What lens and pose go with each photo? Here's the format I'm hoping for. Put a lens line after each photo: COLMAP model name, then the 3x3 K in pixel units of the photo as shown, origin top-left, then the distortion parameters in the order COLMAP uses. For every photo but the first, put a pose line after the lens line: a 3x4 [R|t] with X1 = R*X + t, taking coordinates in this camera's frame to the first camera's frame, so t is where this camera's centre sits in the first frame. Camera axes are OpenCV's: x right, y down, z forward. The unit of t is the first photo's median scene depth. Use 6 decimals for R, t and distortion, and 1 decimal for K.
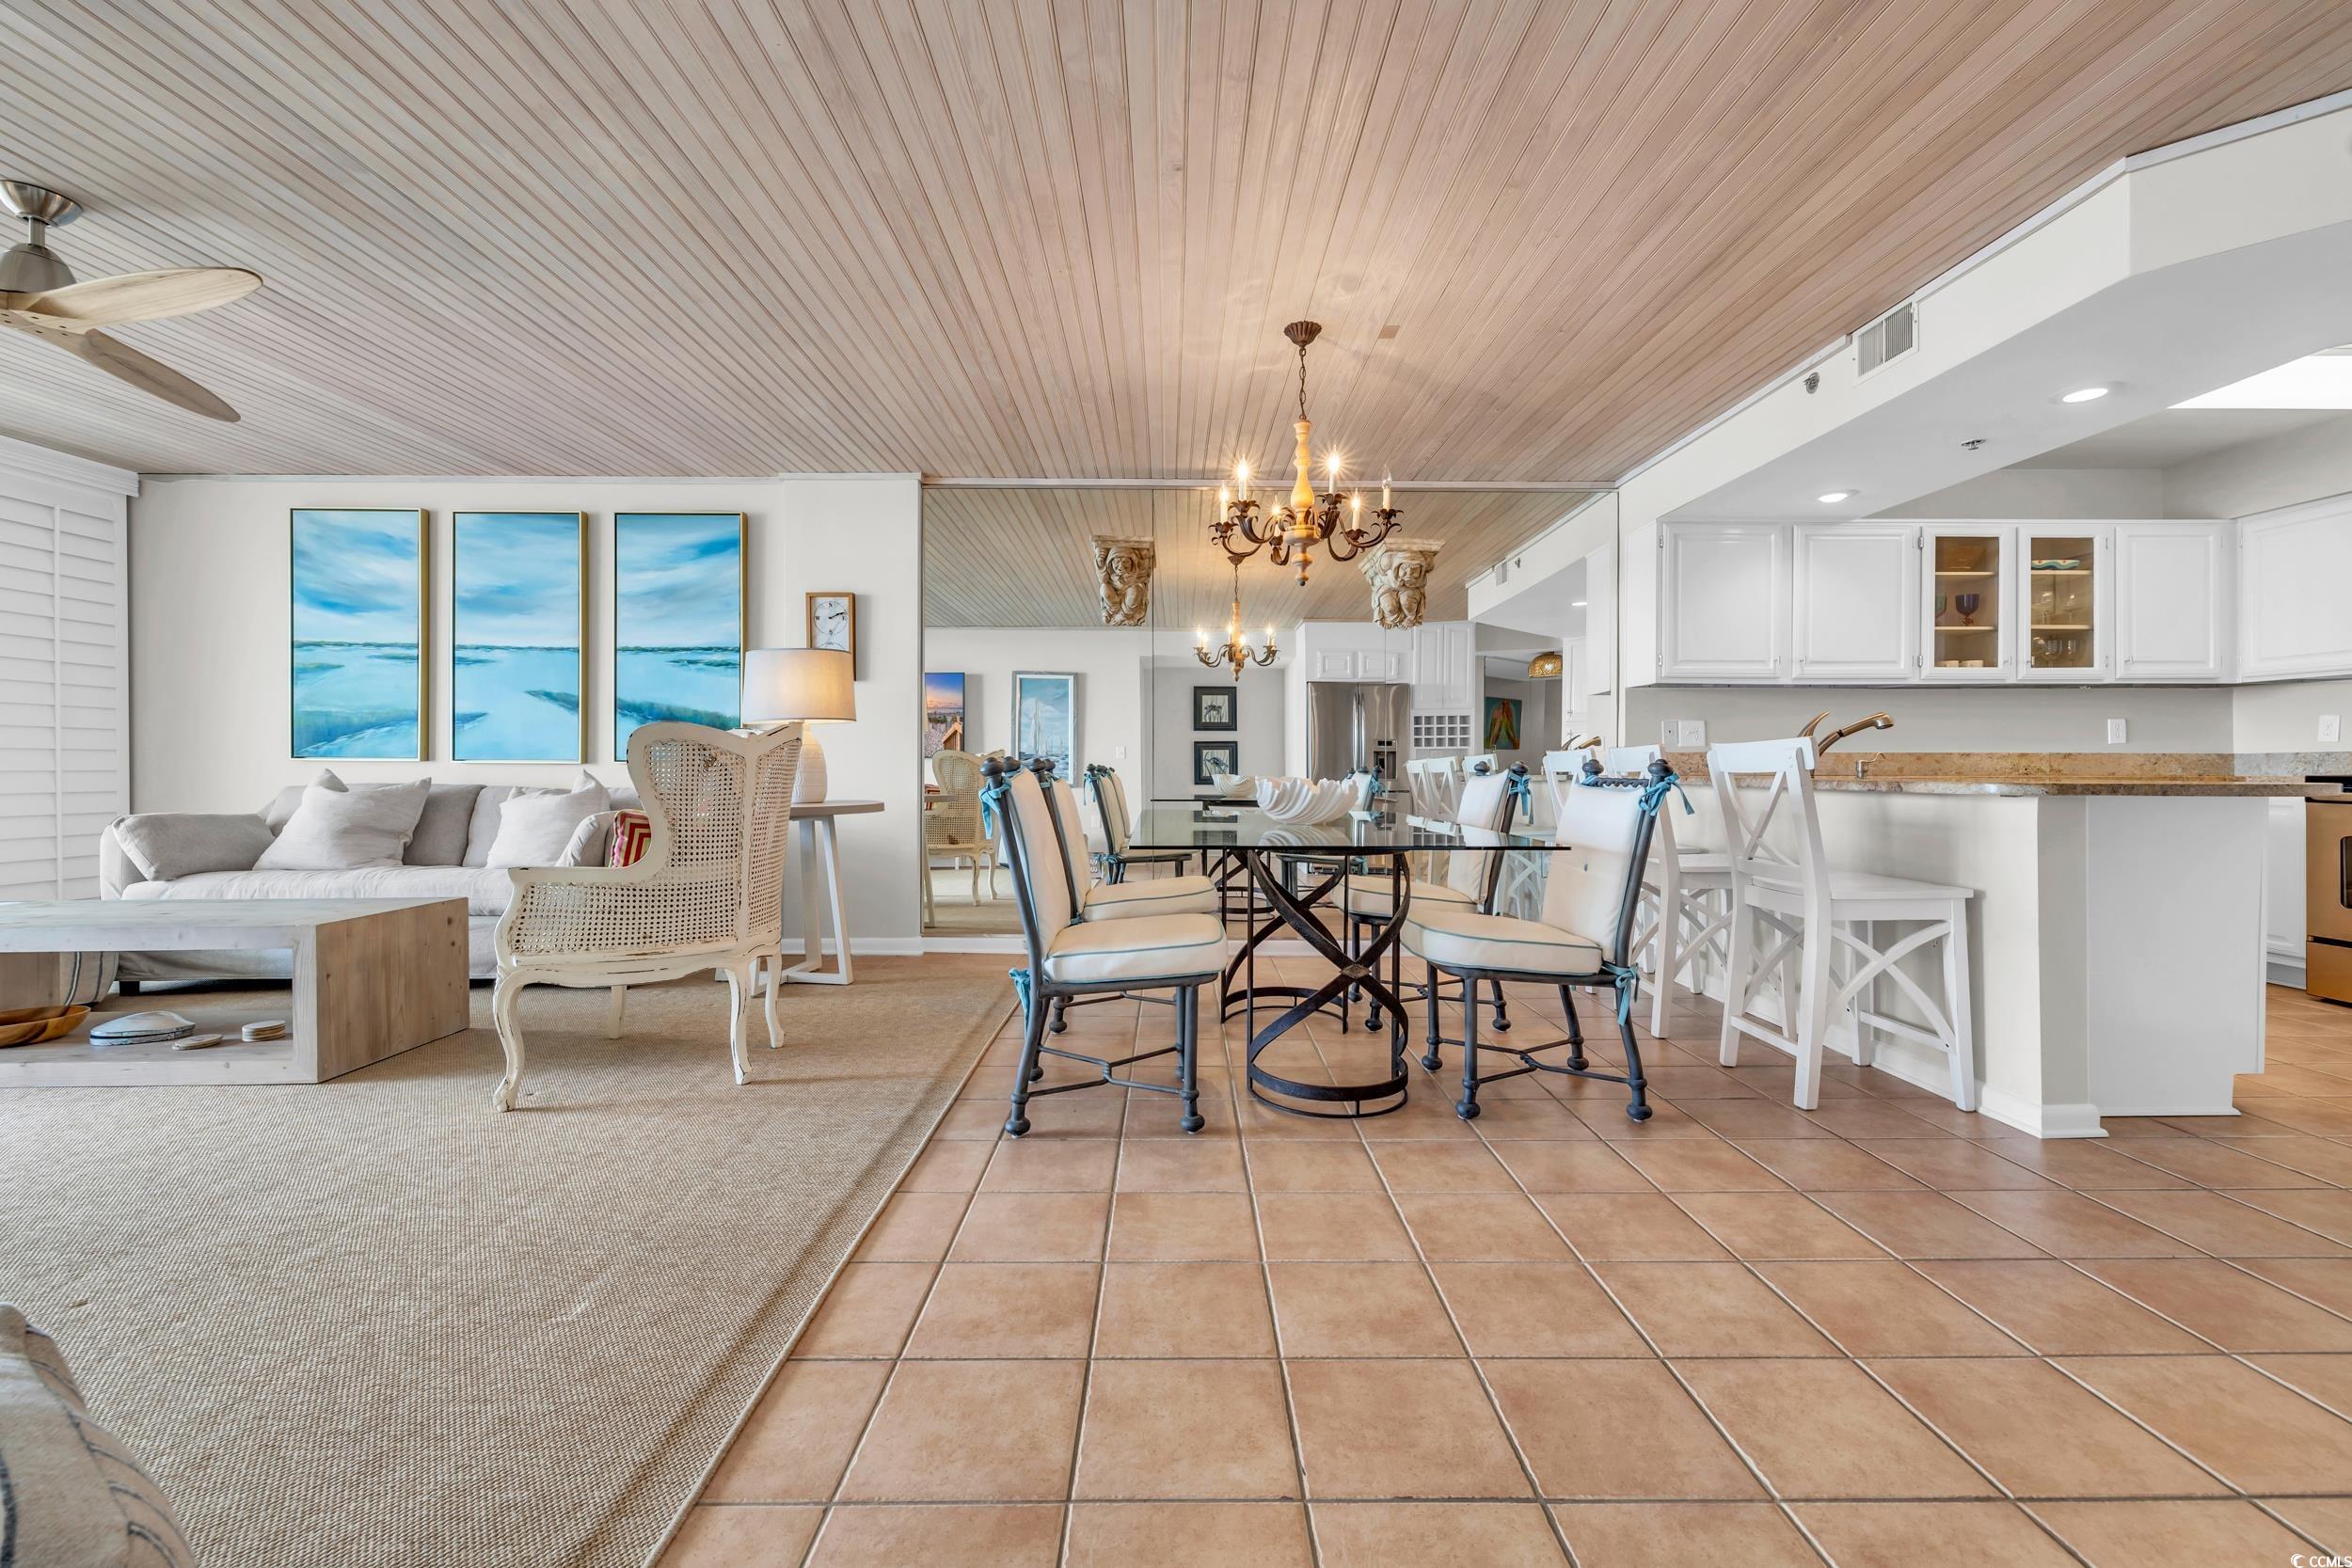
lens RADIAL K [[1013.5, 0, 1214.3], [0, 1013.5, 774.2], [0, 0, 1]] dist [-0.001437, -0.000045]
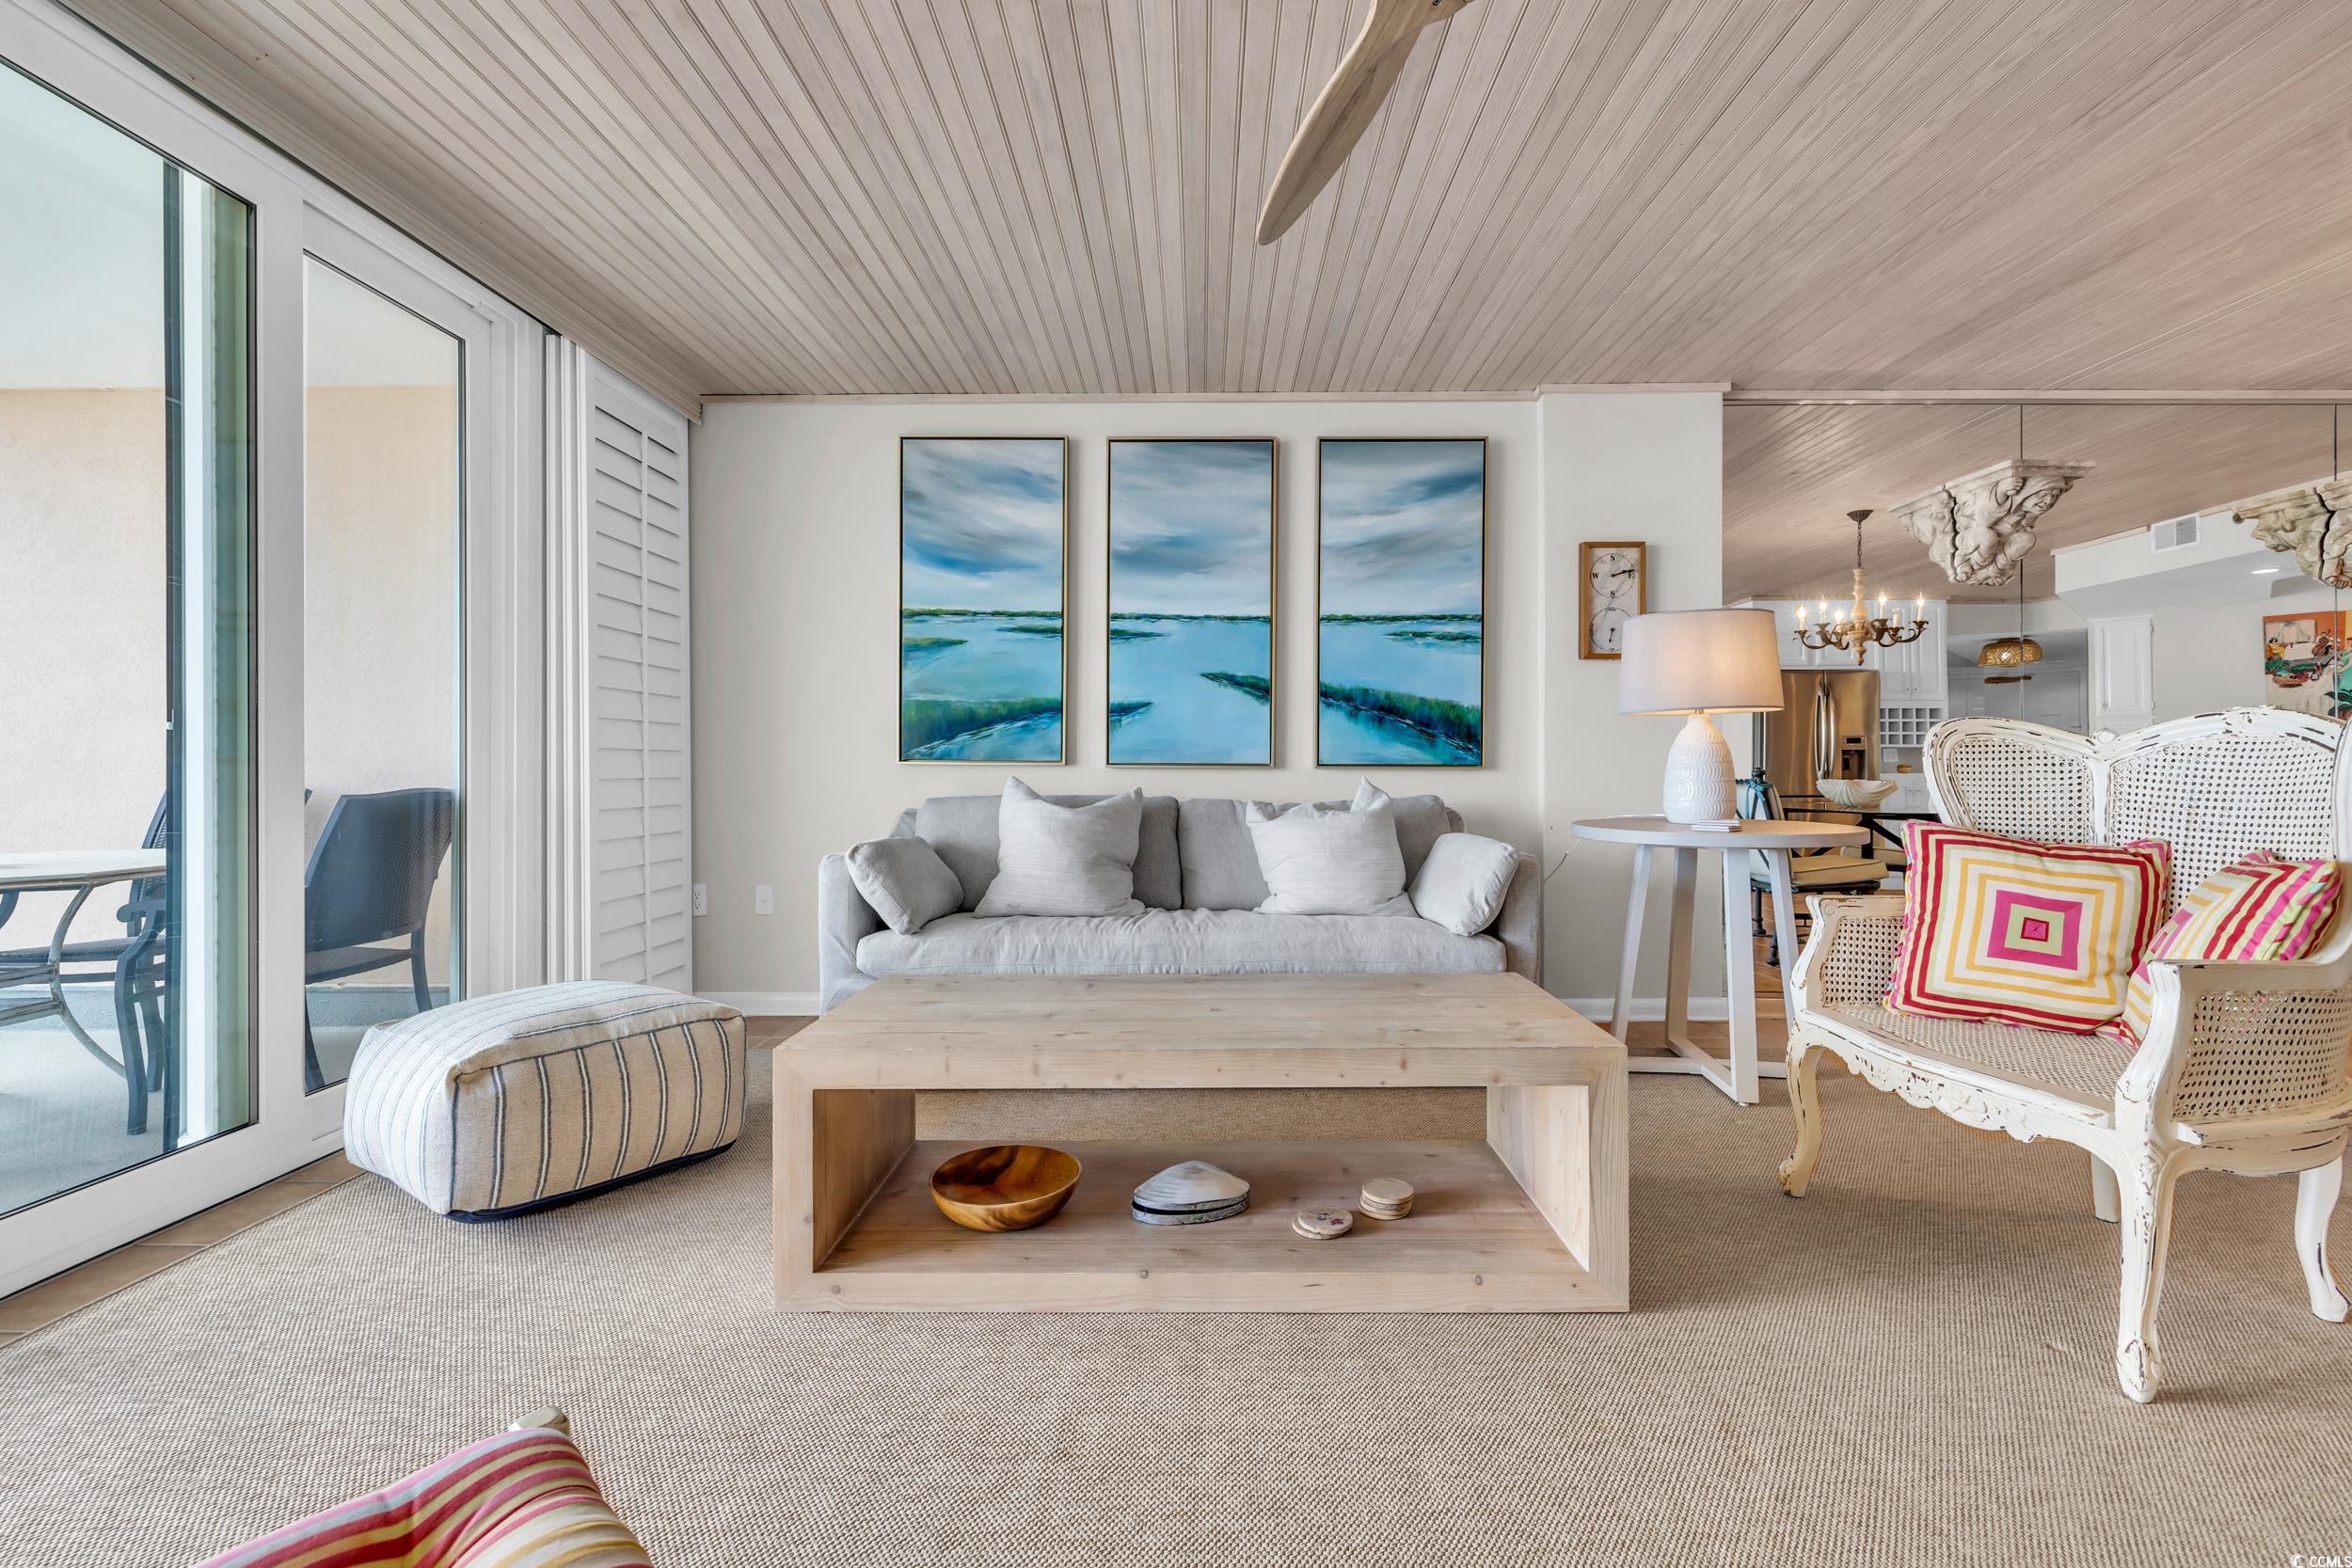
lens RADIAL K [[1013.5, 0, 1214.3], [0, 1013.5, 774.2], [0, 0, 1]] dist [-0.001437, -0.000045]
pose [[0.999577, 0.000507, -0.029094, -0.650916], [-0.000424, 0.999996, 0.002872, -0.008302], [0.029096, -0.002858, 0.999573, 0.235265]]
